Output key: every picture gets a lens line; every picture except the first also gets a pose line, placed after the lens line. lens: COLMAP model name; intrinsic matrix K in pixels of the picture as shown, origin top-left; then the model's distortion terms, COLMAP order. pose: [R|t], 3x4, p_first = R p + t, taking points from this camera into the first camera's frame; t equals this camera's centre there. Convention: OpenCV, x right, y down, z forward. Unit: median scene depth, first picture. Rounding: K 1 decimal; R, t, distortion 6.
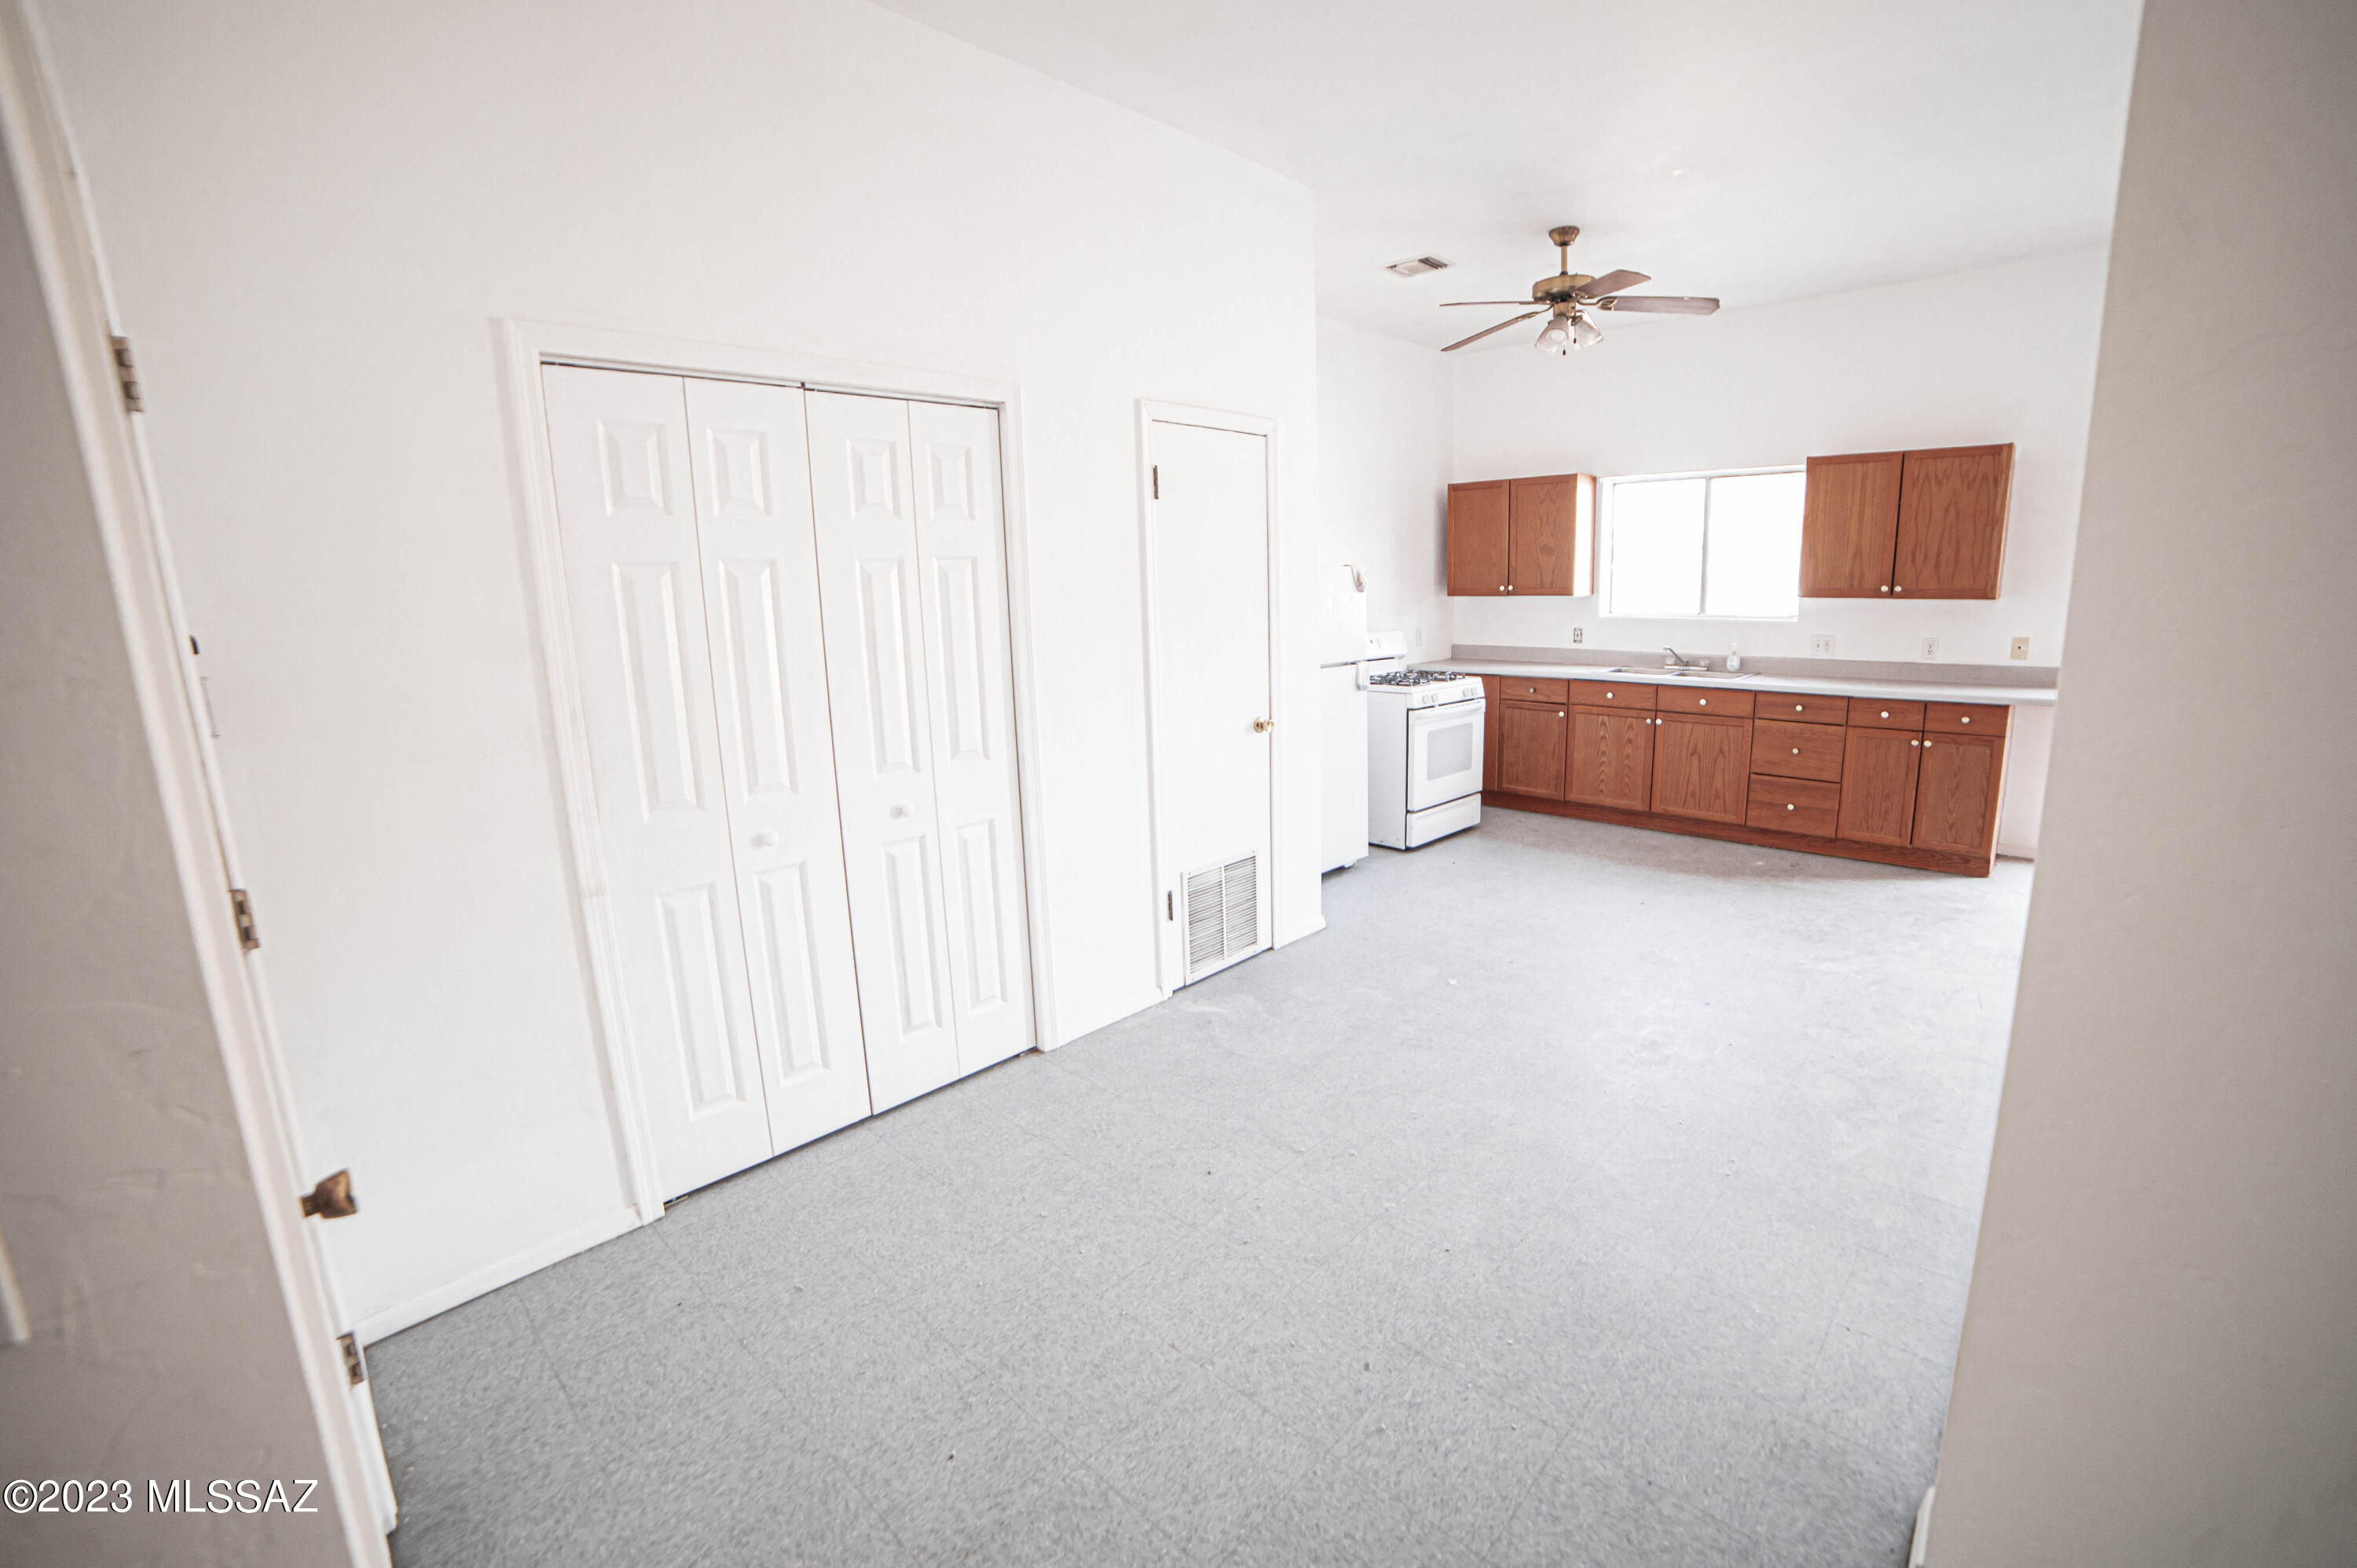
lens RADIAL K [[982.1, 0, 1139.4], [0, 982.1, 779.3], [0, 0, 1]] dist [-0.113211, 0.040827]
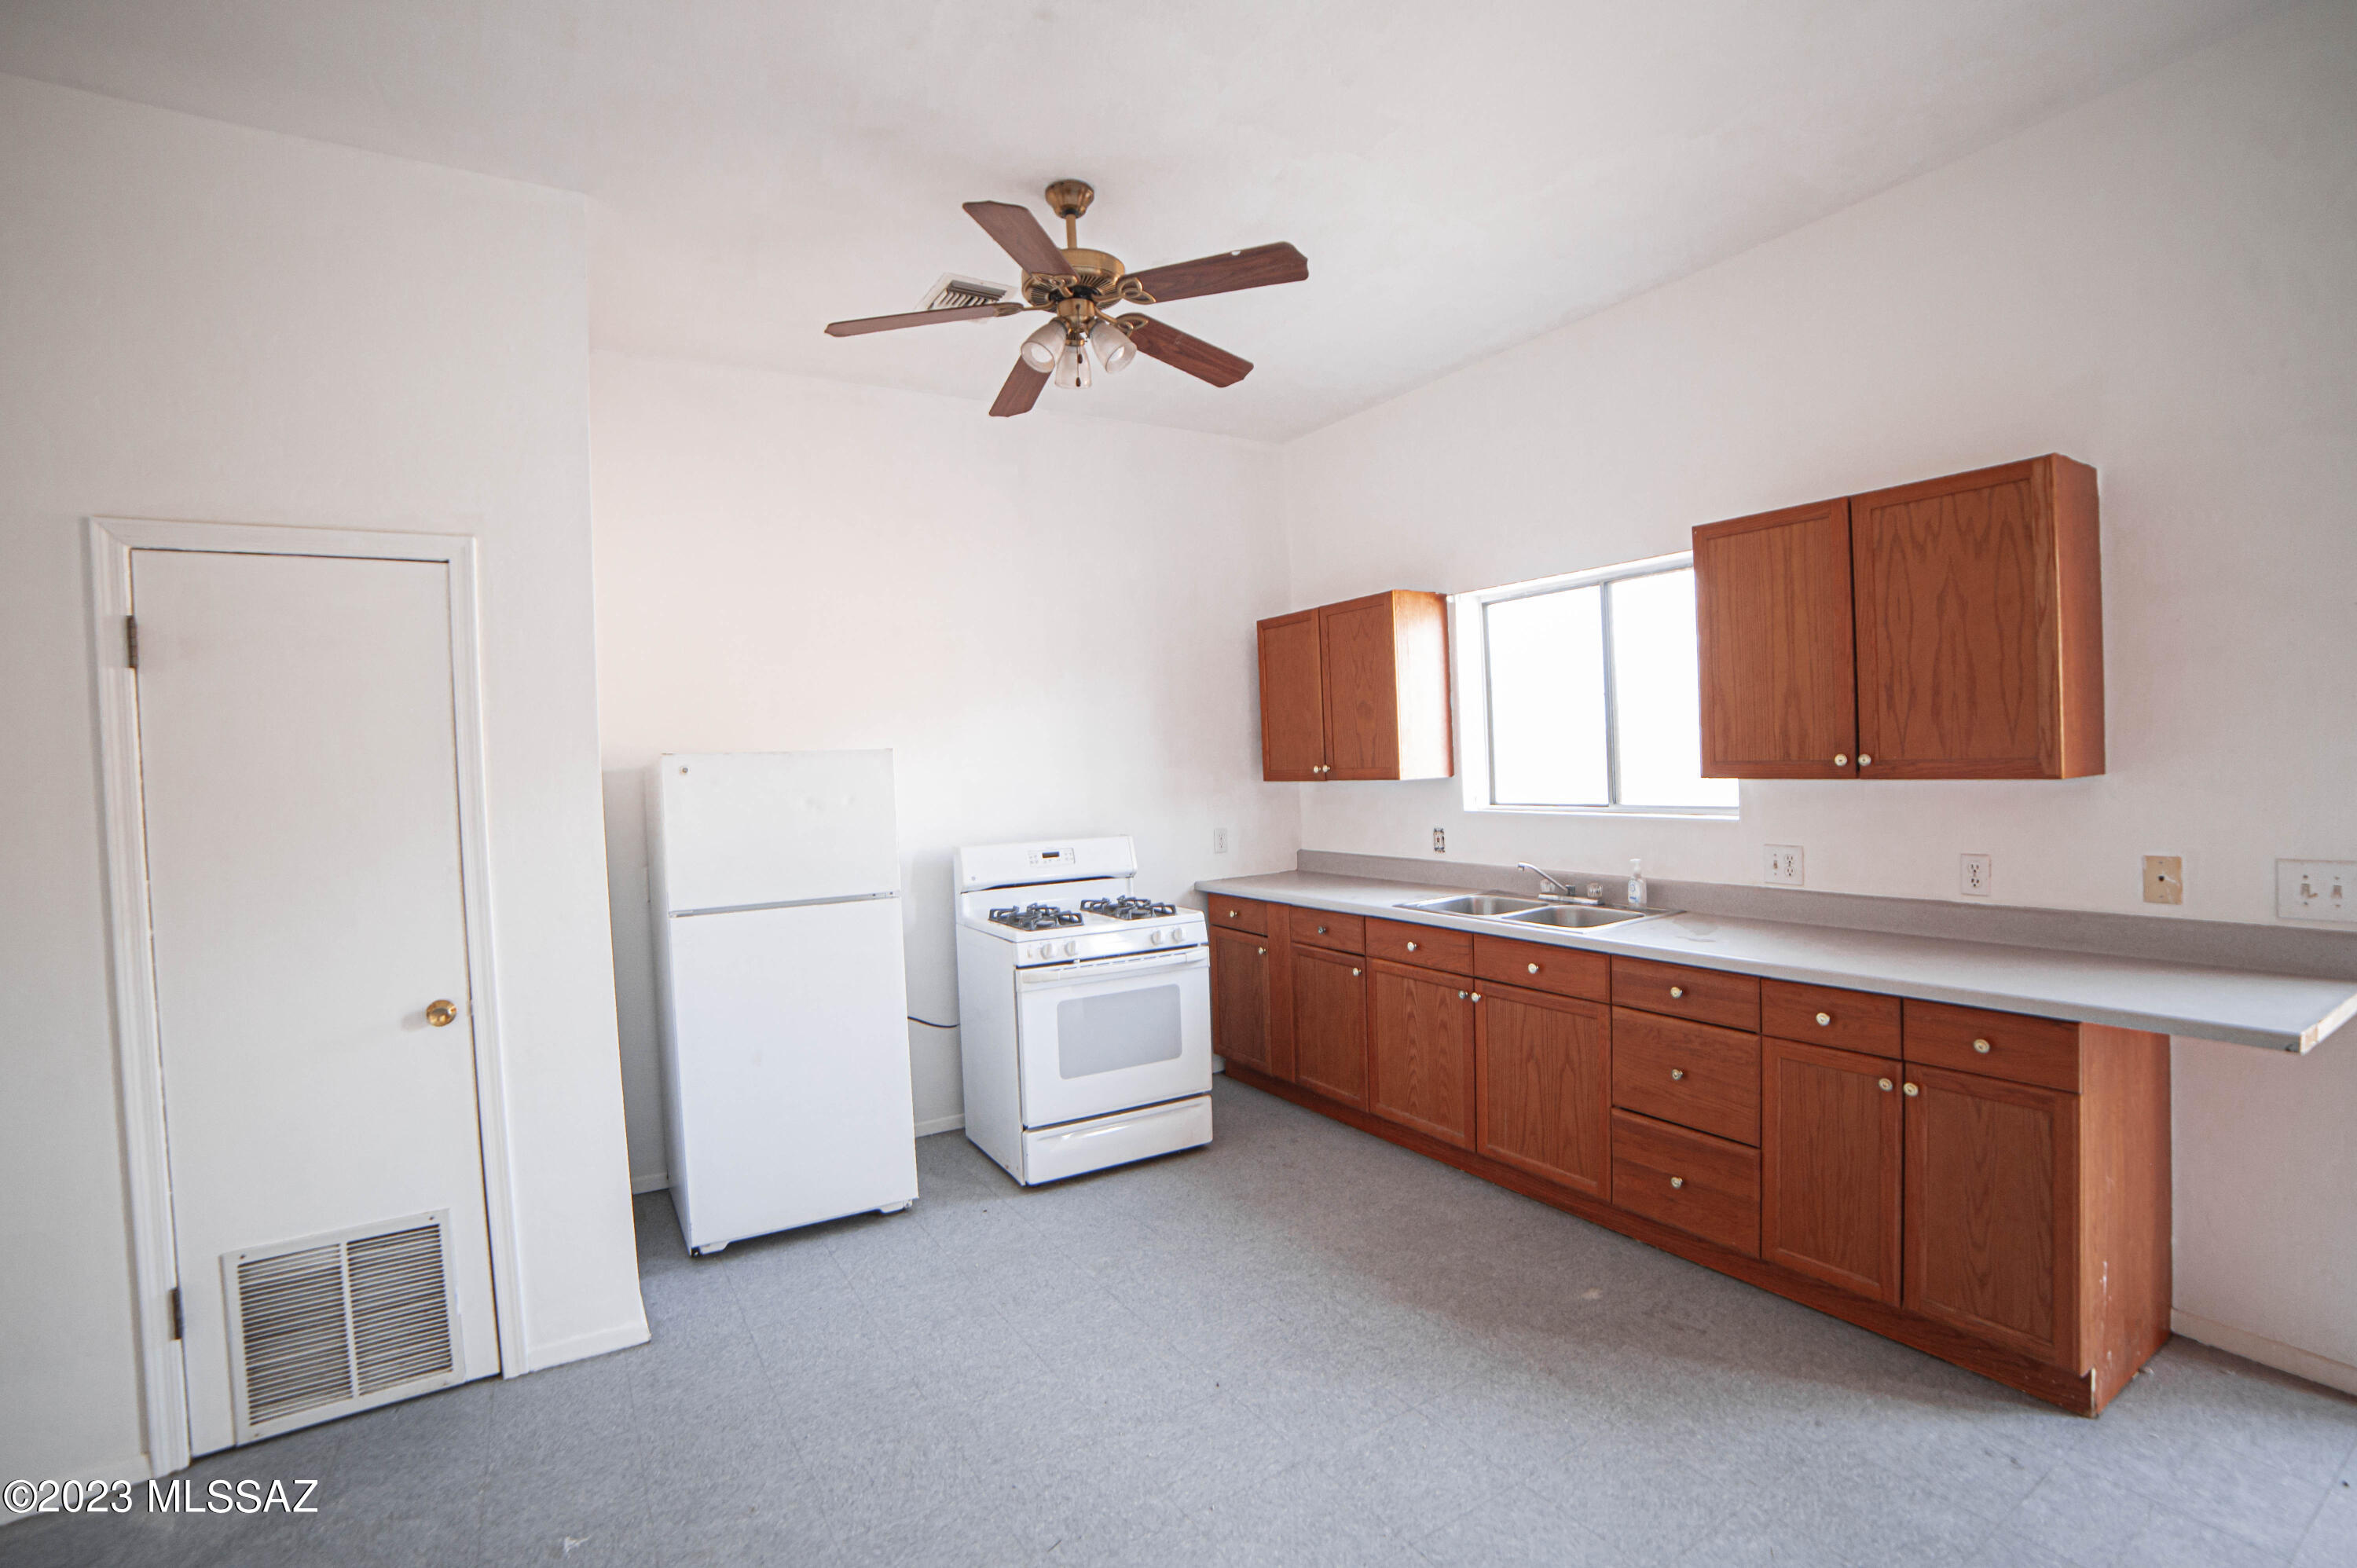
lens RADIAL K [[1028.3, 0, 1143.7], [0, 1028.3, 798.7], [0, 0, 1]] dist [-0.105548, 0.038385]
pose [[0.969049, -0.001291, -0.246867, 0.546198], [-0.036539, 0.988223, -0.148597, -0.087482], [0.244151, 0.153018, 0.957589, 0.377882]]
